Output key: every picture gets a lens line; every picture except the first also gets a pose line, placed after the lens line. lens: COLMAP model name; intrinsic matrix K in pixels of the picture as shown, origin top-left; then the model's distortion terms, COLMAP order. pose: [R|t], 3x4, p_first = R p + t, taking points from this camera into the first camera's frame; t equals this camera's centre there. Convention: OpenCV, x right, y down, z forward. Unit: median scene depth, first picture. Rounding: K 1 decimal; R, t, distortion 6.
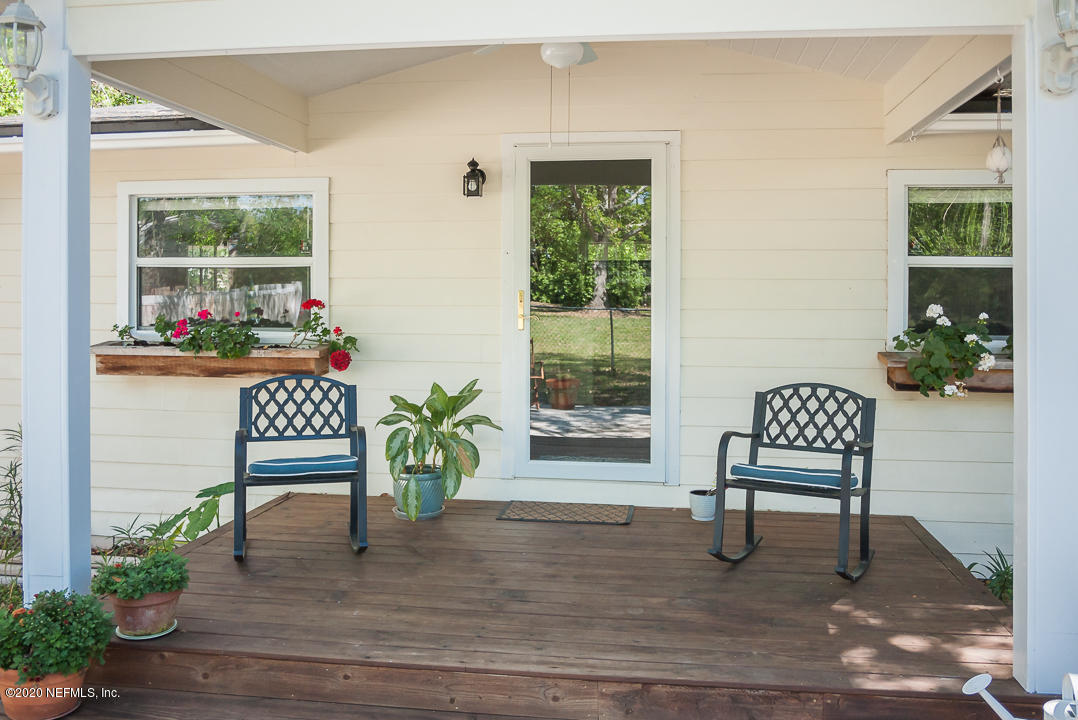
lens RADIAL K [[933.1, 0, 539.5], [0, 933.1, 285.4], [0, 0, 1]] dist [-0.003102, -0.004151]
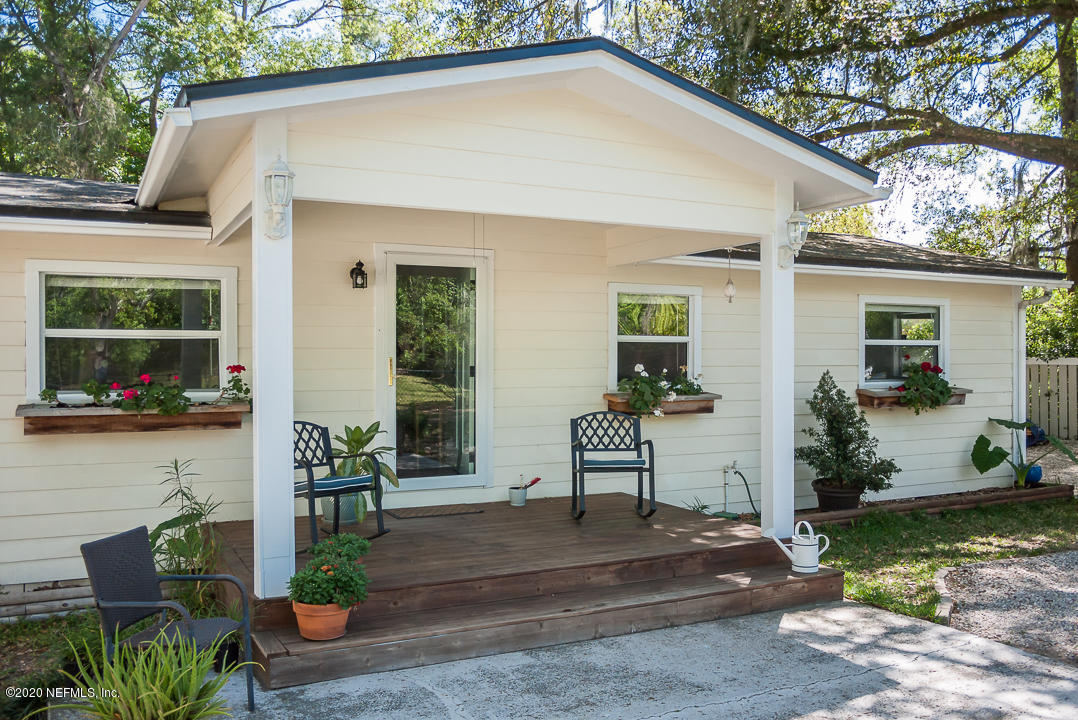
lens RADIAL K [[913.0, 0, 539.0], [0, 913.0, 360.0], [0, 0, 1]] dist [-0.011105, 0.002297]
pose [[0.815904, -0.003867, 0.578174, -0.661796], [0.000447, 0.999982, 0.006058, 0.001244], [-0.578187, -0.004684, 0.815891, -0.245800]]
